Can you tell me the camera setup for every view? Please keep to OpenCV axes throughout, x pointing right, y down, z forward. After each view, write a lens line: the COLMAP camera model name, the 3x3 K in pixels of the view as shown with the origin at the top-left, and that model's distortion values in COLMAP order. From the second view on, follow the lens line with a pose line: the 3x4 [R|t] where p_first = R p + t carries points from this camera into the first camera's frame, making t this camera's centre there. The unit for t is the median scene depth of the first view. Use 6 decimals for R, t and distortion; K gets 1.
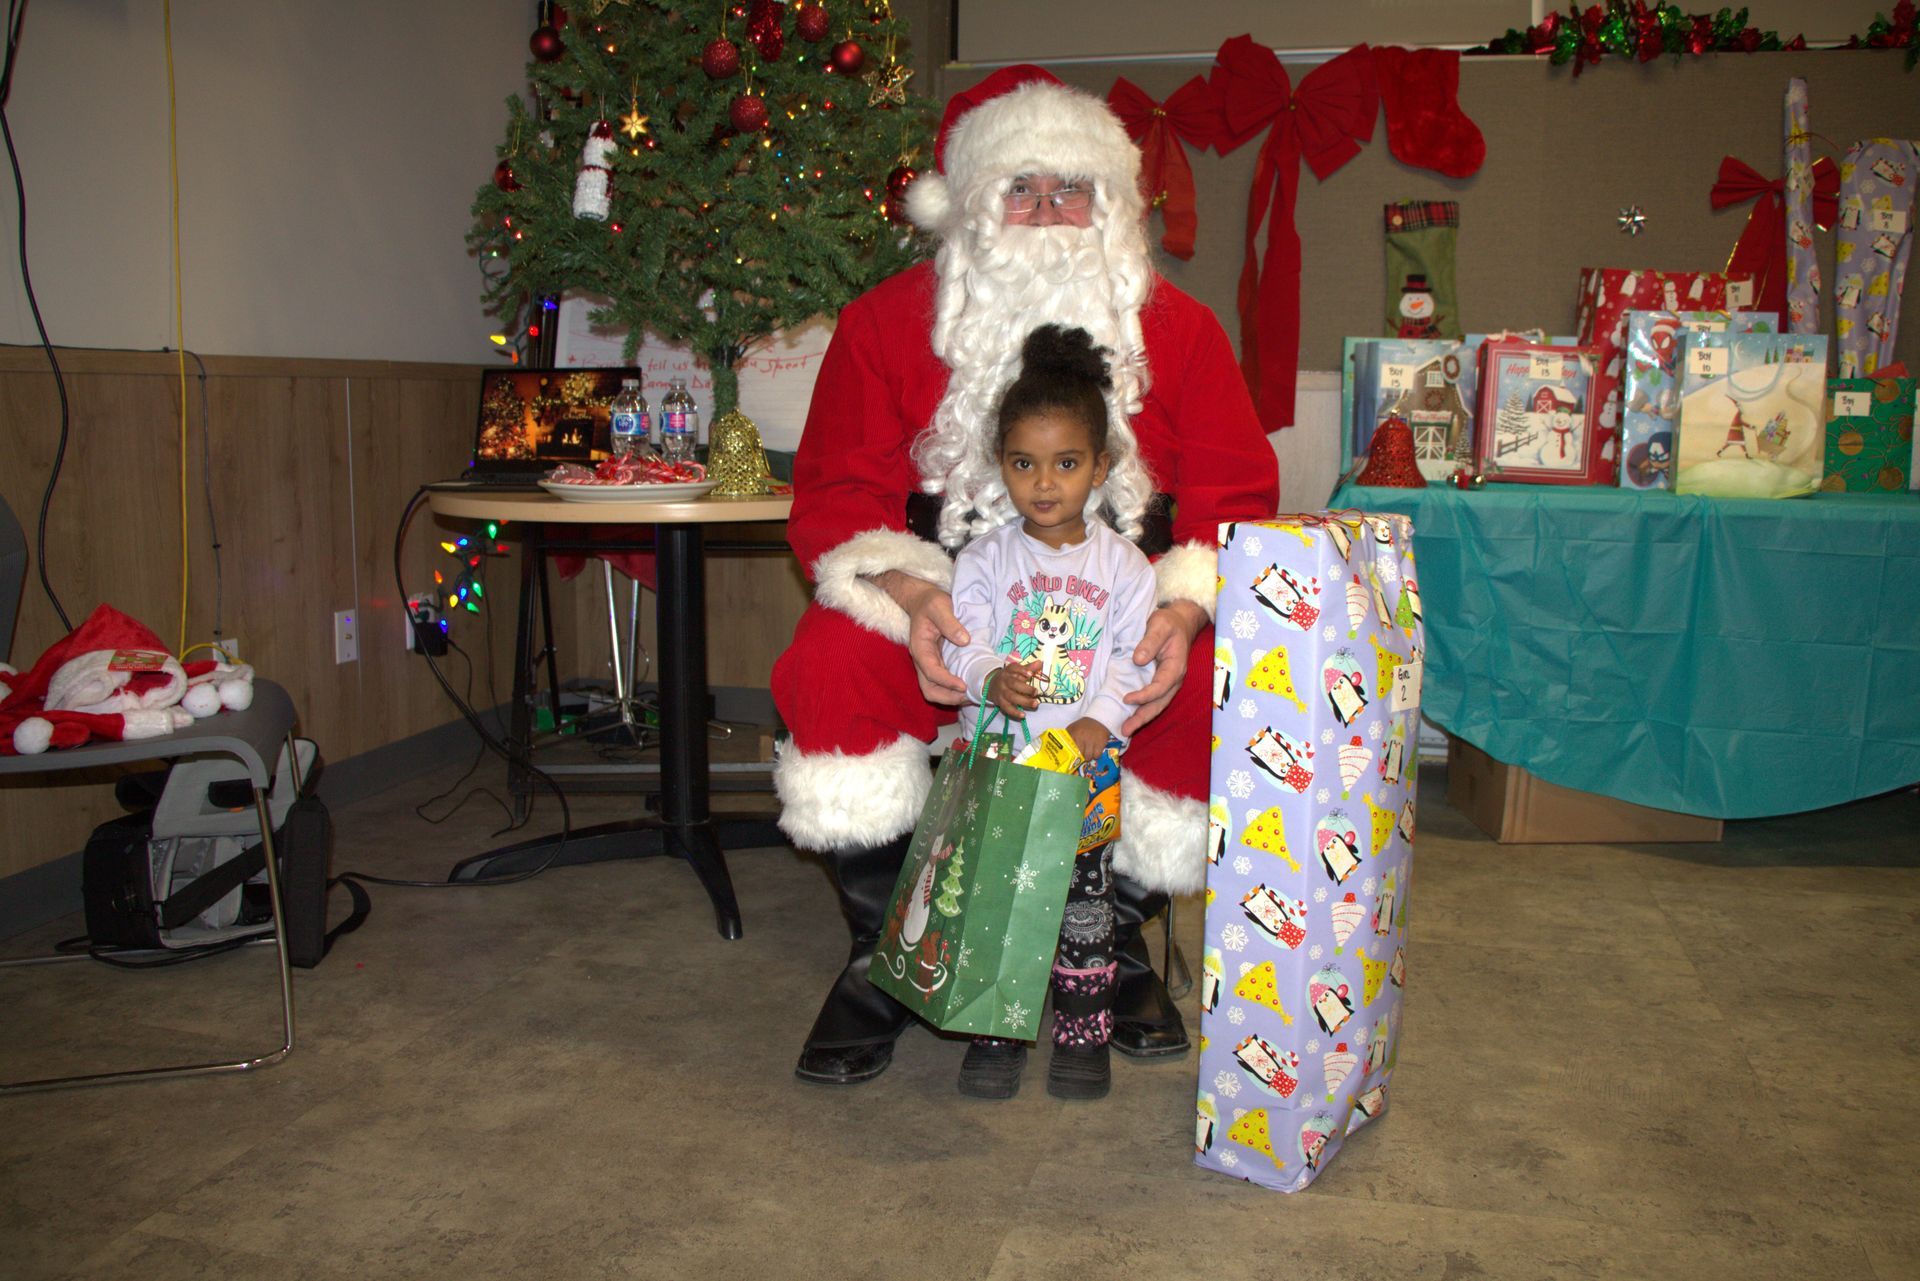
lens RADIAL K [[1540.6, 0, 968.7], [0, 1540.6, 639.0], [0, 0, 1]] dist [-0.186445, 0.151933]
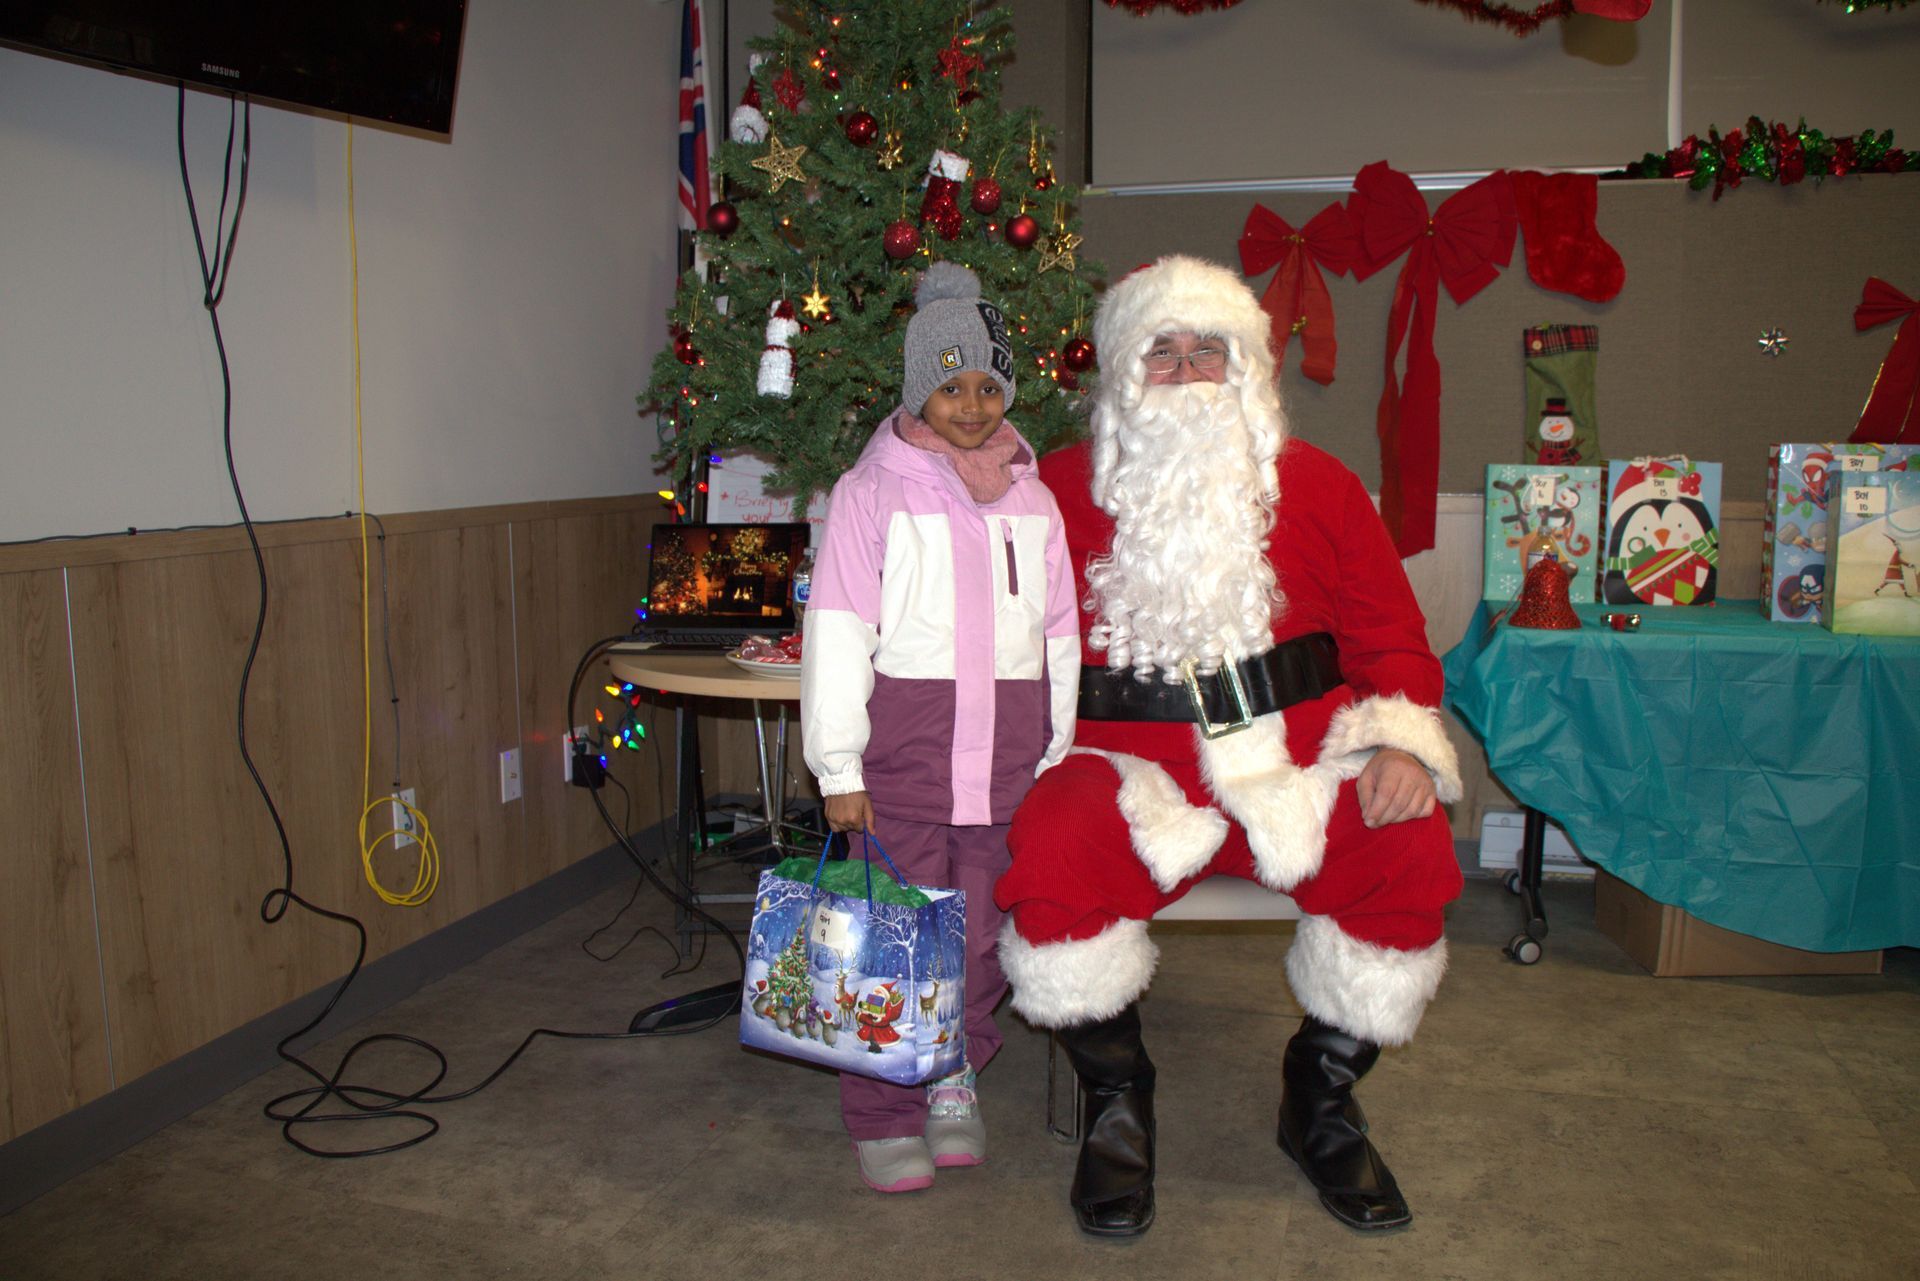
lens RADIAL K [[1540.6, 0, 968.7], [0, 1540.6, 639.0], [0, 0, 1]] dist [-0.186445, 0.151933]
pose [[0.998873, -0.010780, -0.046228, -0.061461], [0.009793, 0.999721, -0.021514, -0.076668], [0.046447, 0.021037, 0.998699, -0.019740]]
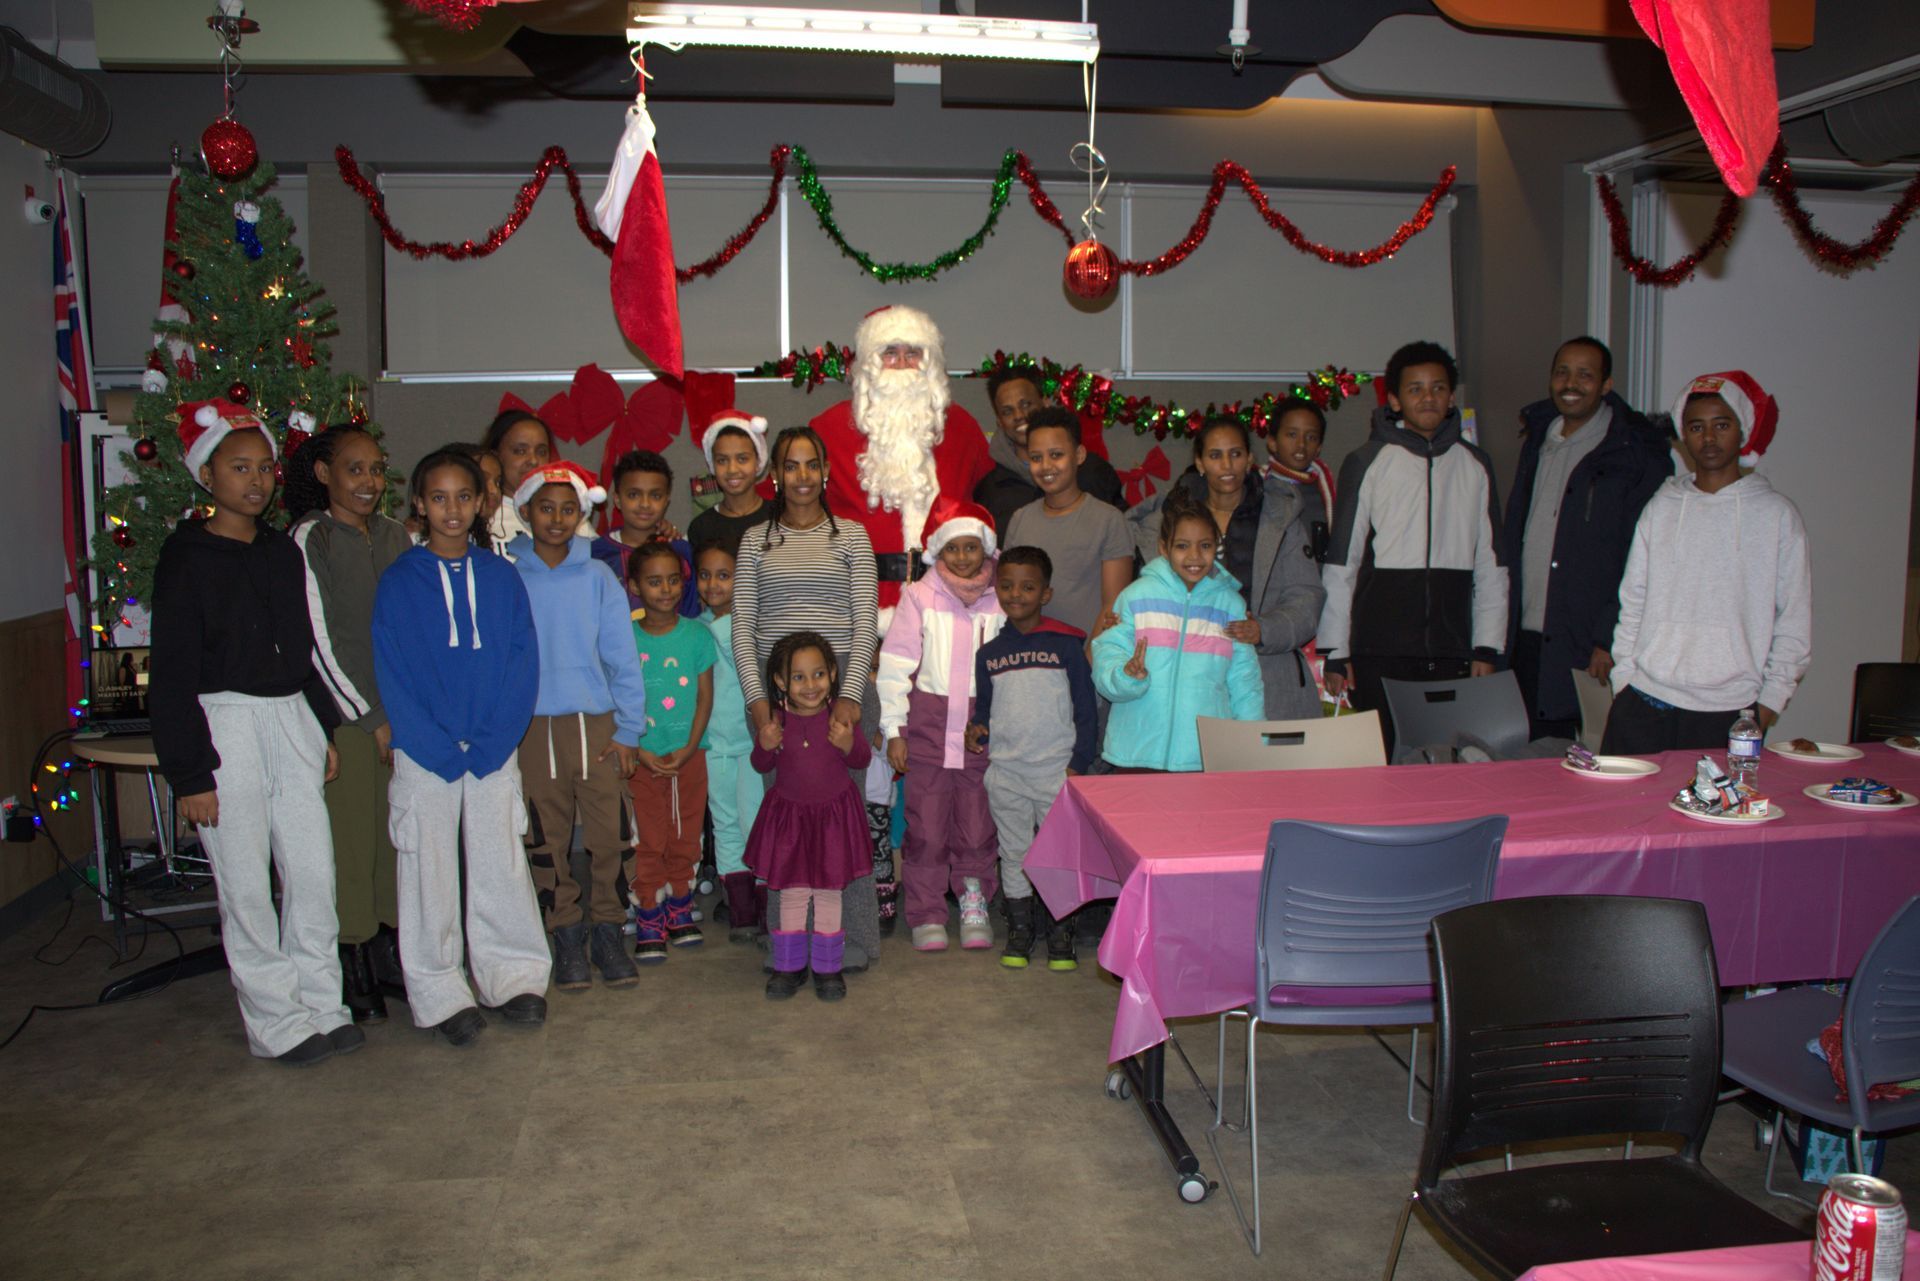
lens RADIAL K [[1564.9, 0, 963.7], [0, 1564.9, 646.3], [0, 0, 1]] dist [-0.182416, 0.150580]
pose [[0.921265, -0.066592, 0.383192, -0.095872], [0.075610, 0.997101, -0.008501, -0.104096], [-0.381515, 0.036805, 0.923630, -0.652111]]
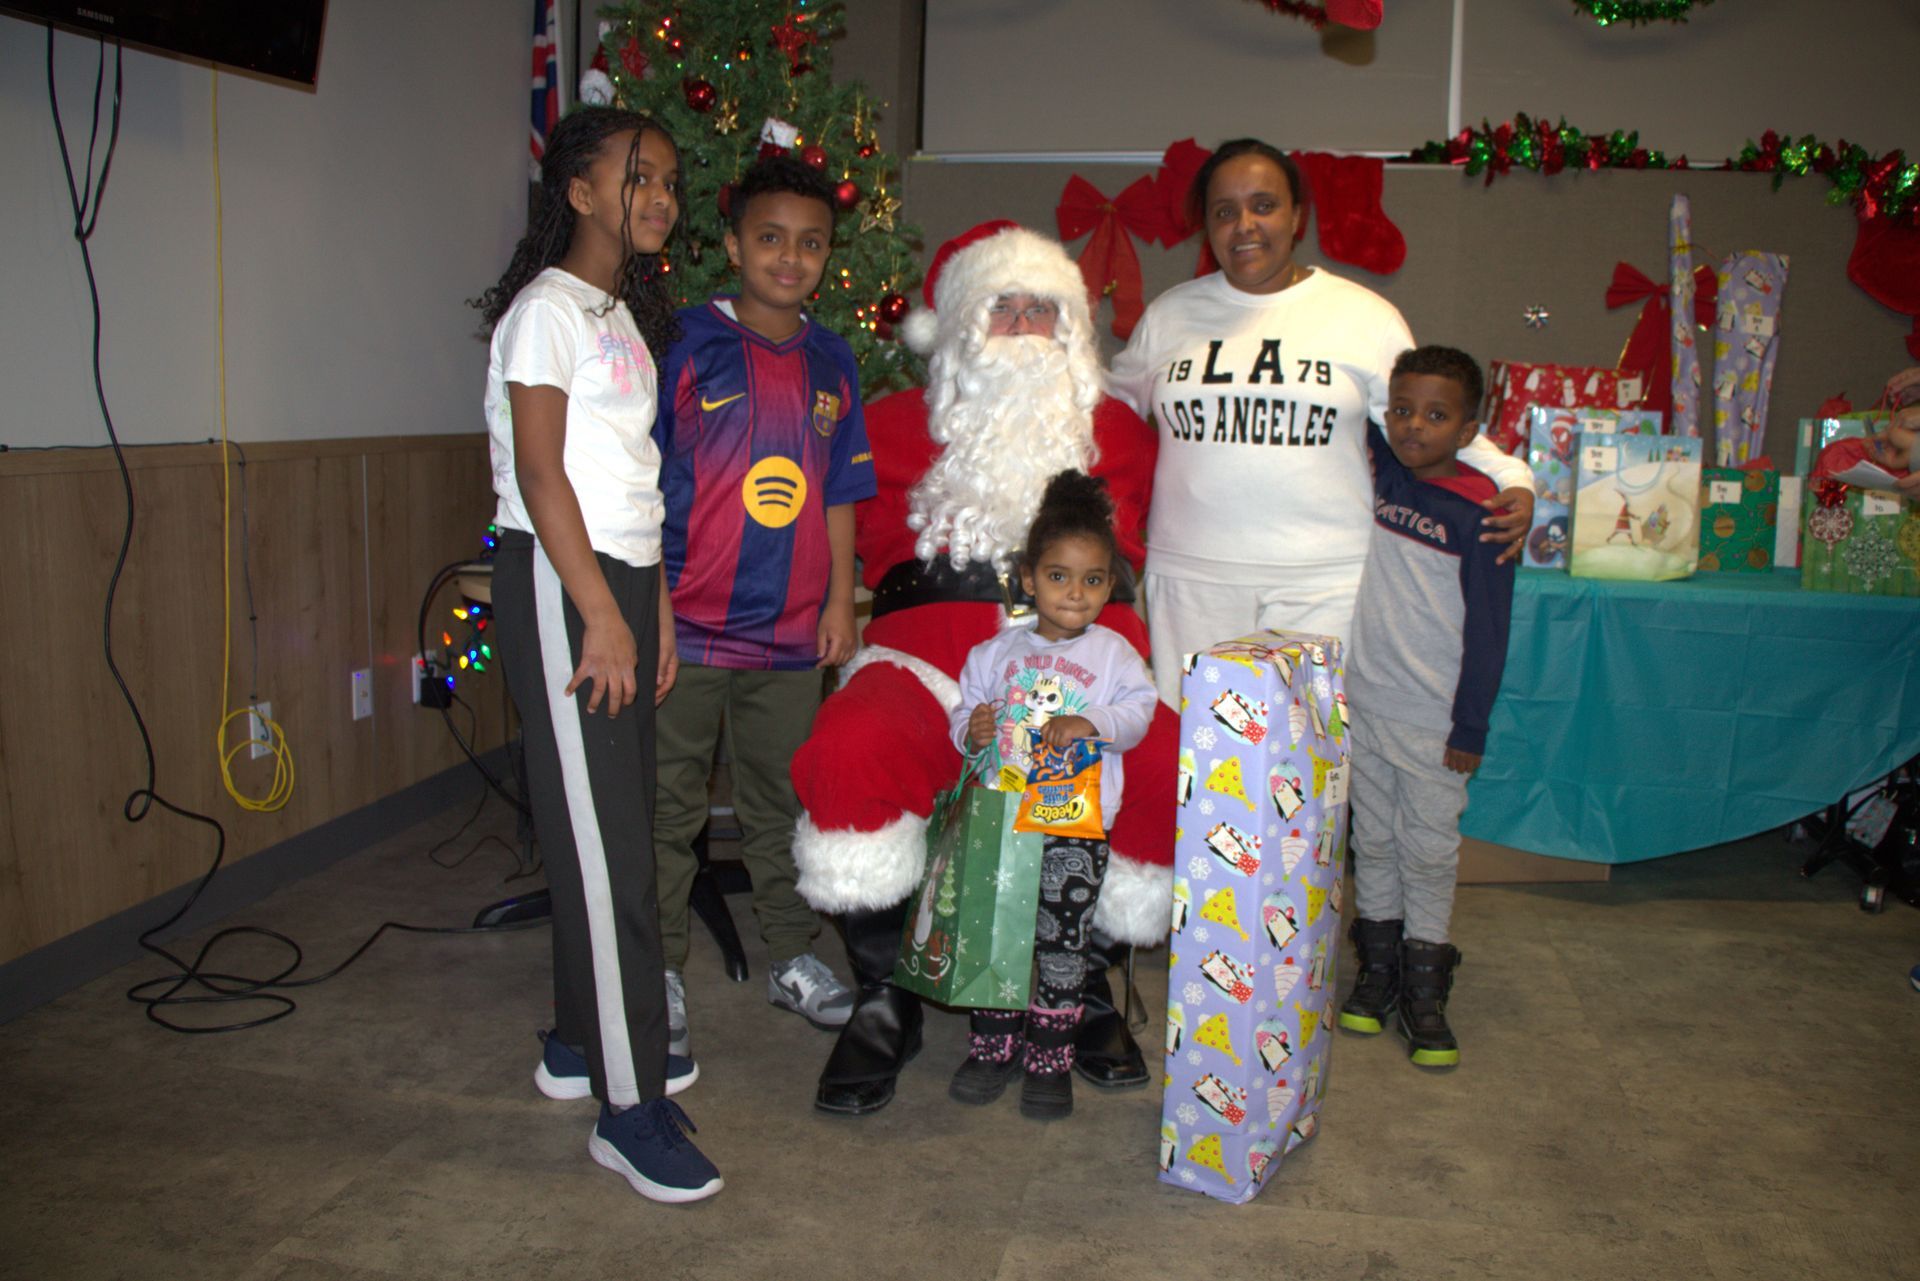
lens RADIAL K [[1544.1, 0, 968.8], [0, 1544.1, 630.5], [0, 0, 1]] dist [-0.187442, 0.154103]
pose [[0.998639, 0.003330, 0.052040, -0.039462], [-0.003269, 0.999994, -0.001263, -0.052476], [-0.052044, 0.001091, 0.998644, -0.115340]]
